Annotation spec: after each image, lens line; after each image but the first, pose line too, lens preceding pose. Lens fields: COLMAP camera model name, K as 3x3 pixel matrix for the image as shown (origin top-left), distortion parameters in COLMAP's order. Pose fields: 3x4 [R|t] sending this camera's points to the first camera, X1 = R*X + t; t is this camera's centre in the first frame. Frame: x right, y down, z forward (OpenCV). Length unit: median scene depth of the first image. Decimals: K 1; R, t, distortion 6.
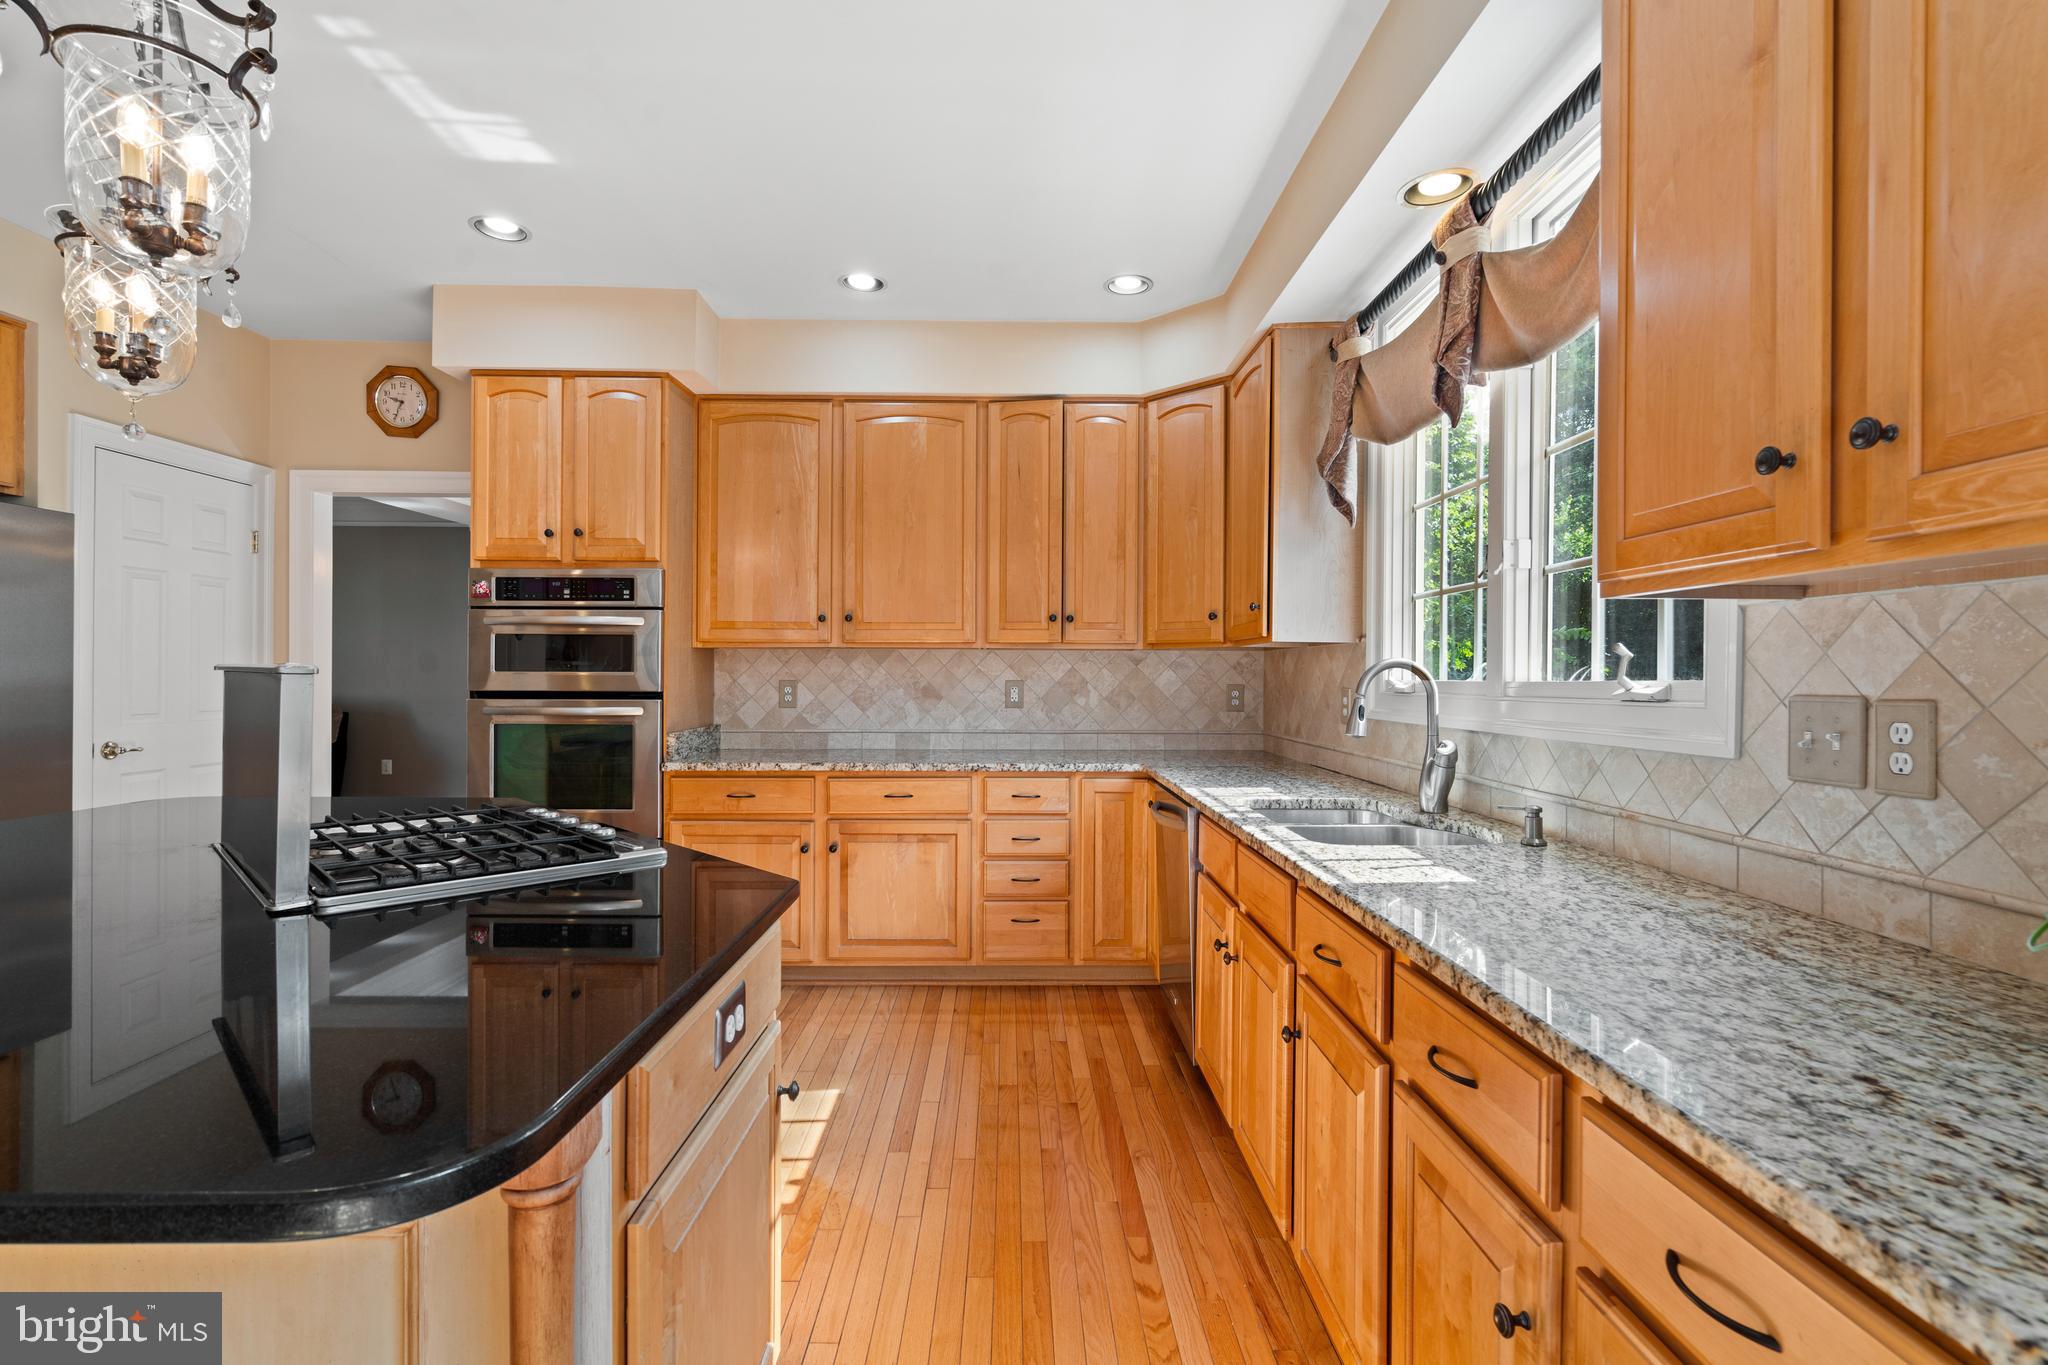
lens RADIAL K [[935.5, 0, 1011.5], [0, 935.5, 669.6], [0, 0, 1]] dist [-0.002767, -0.000128]
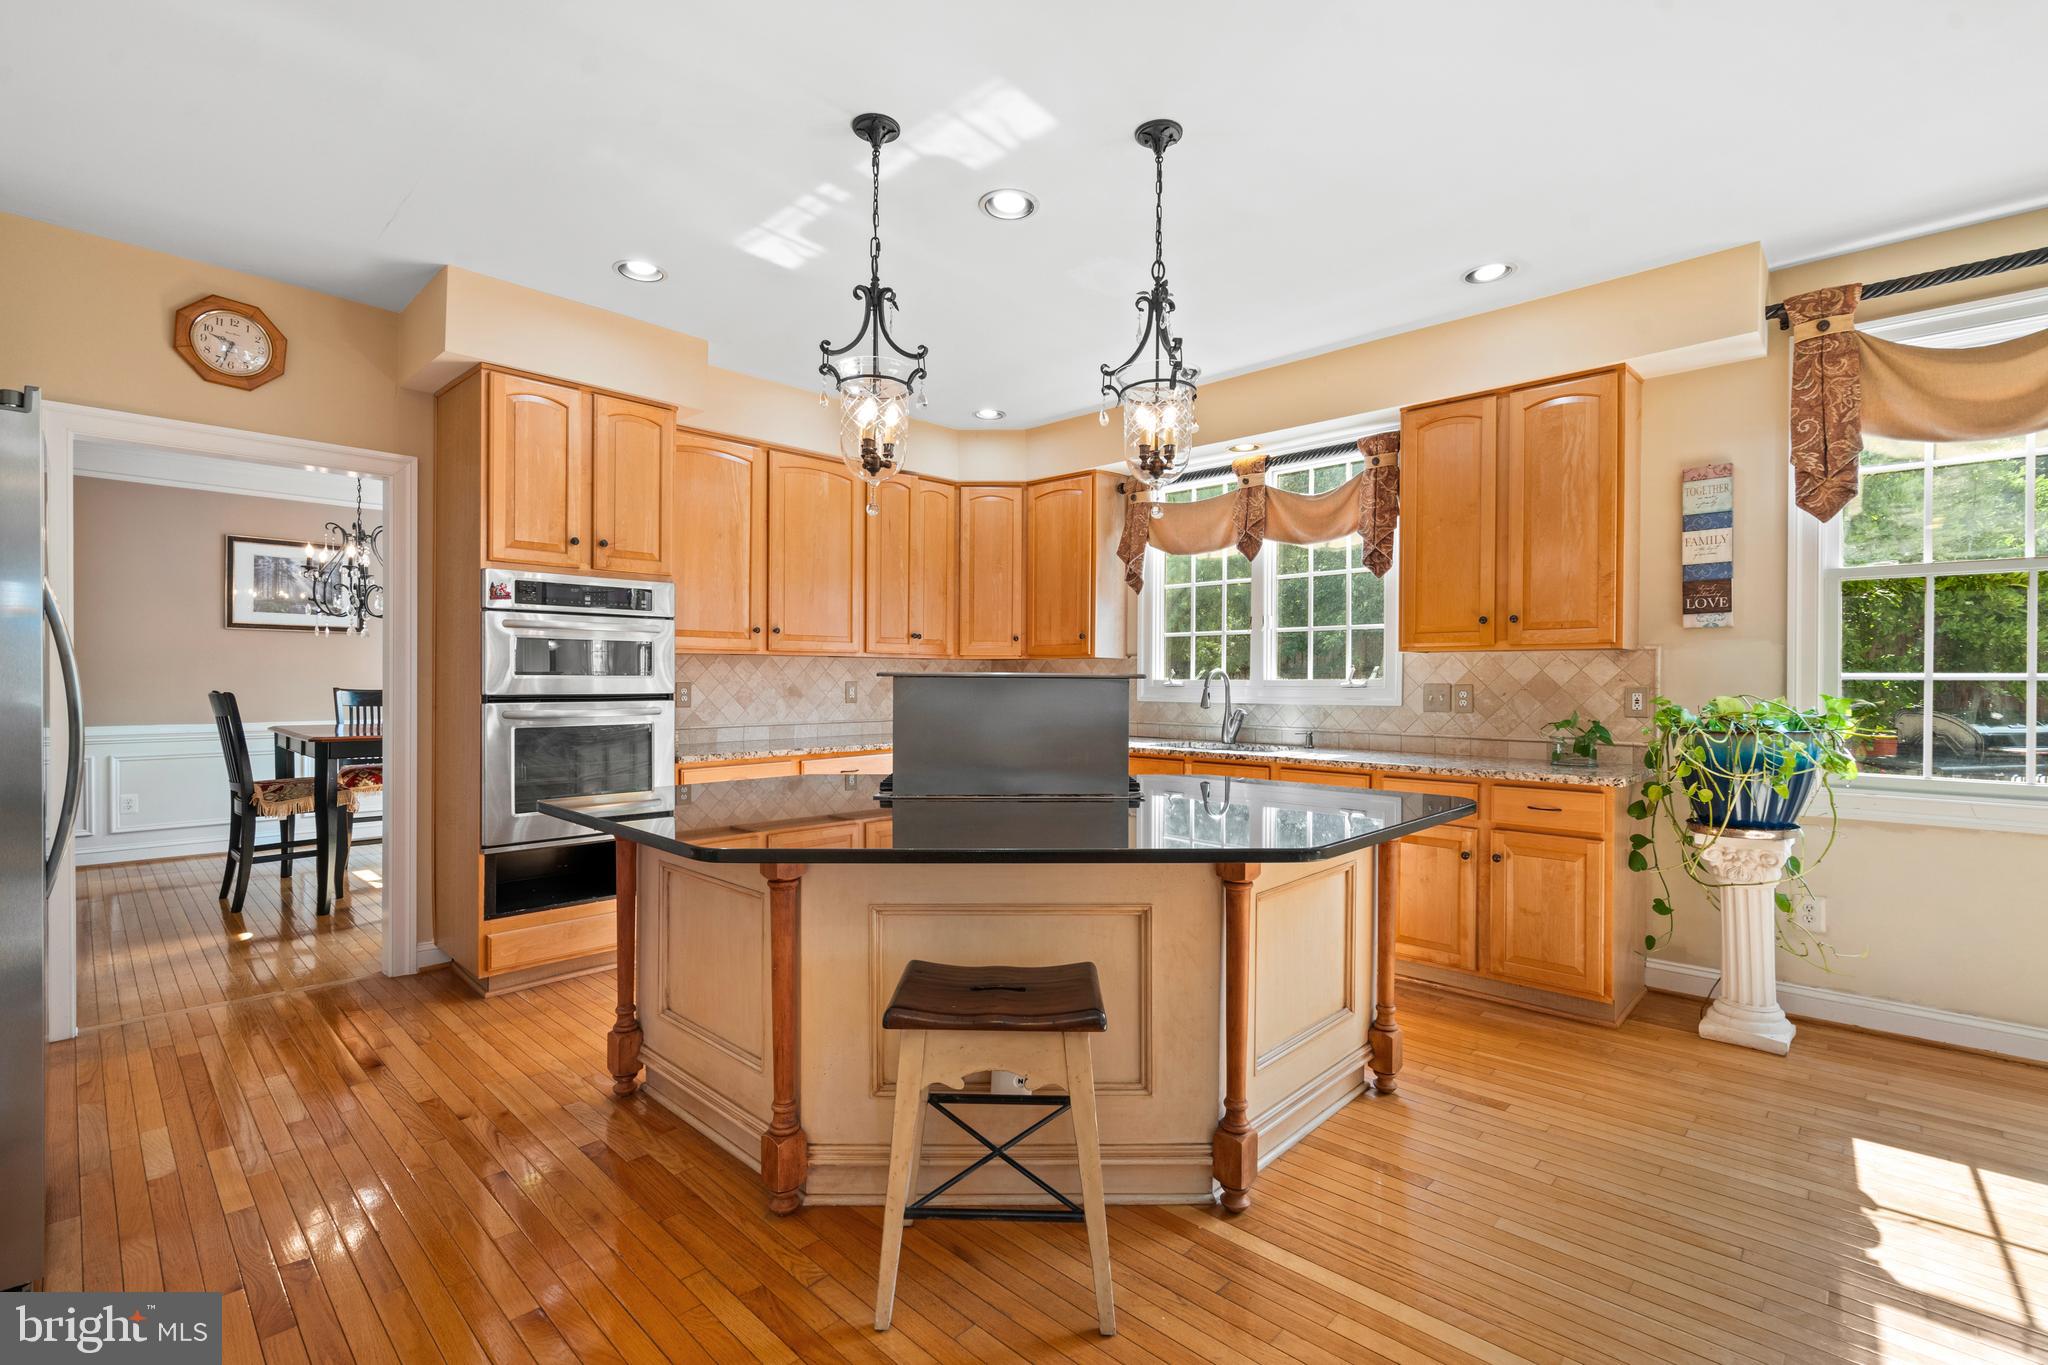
lens RADIAL K [[939.9, 0, 1024.4], [0, 939.9, 690.5], [0, 0, 1]] dist [0.000594, 0.000875]
pose [[0.695542, -0.012452, 0.718378, -0.883441], [-0.003441, 0.999781, 0.020661, -0.004255], [-0.718477, -0.016843, 0.695346, -0.082023]]
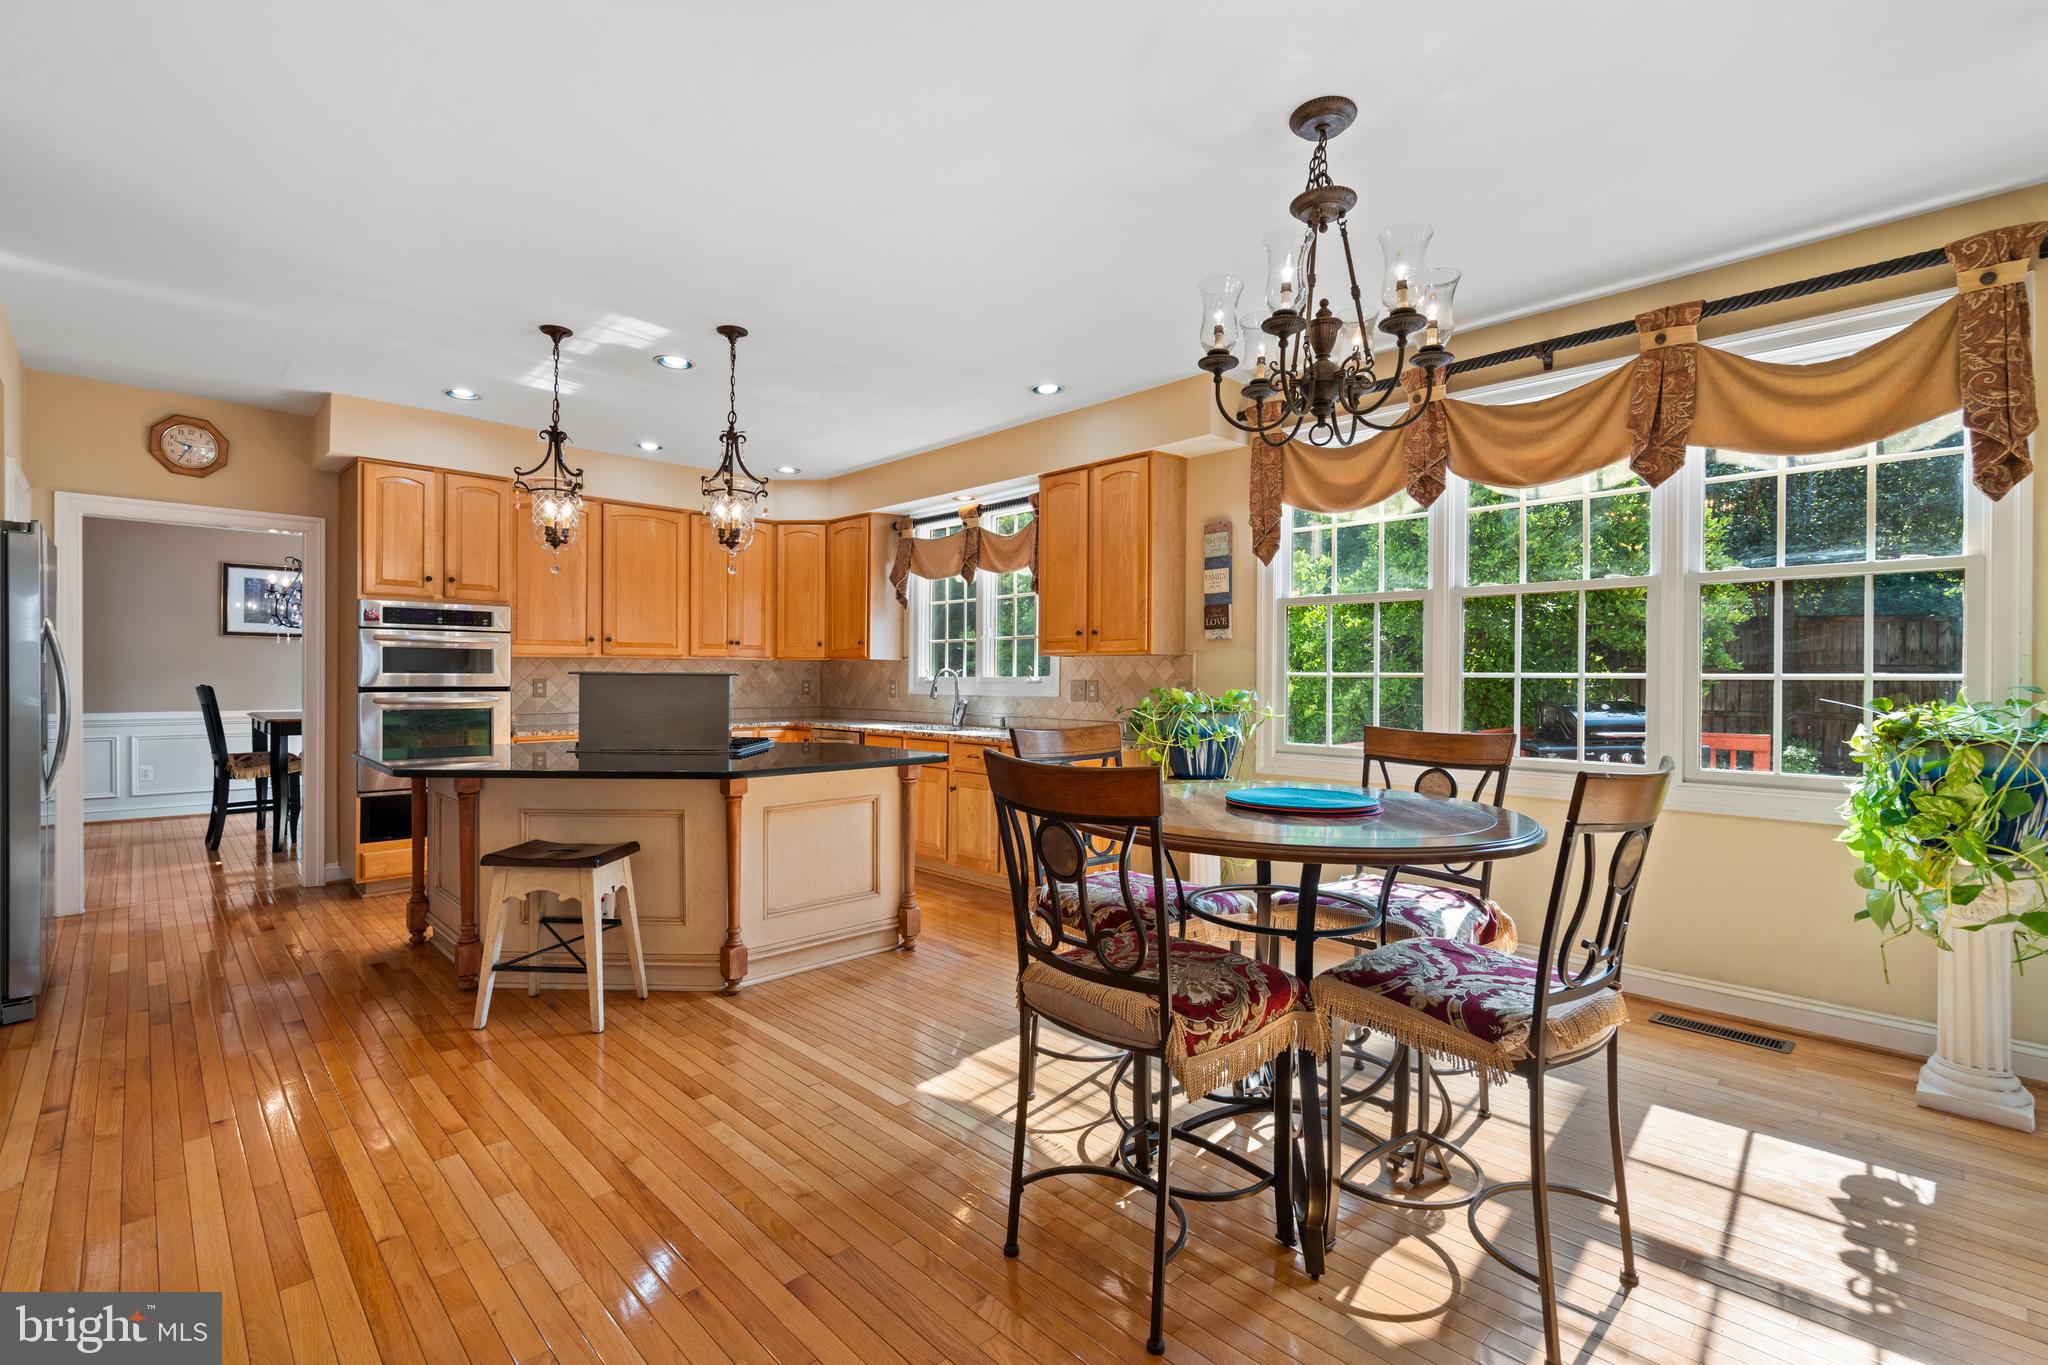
lens RADIAL K [[946.1, 0, 1021.2], [0, 946.1, 686.4], [0, 0, 1]] dist [0.008471, 0.000049]
pose [[0.727279, -0.009774, 0.686272, -0.829096], [-0.003854, 0.999825, 0.018323, -0.008066], [-0.686331, -0.015971, 0.727114, -0.712693]]
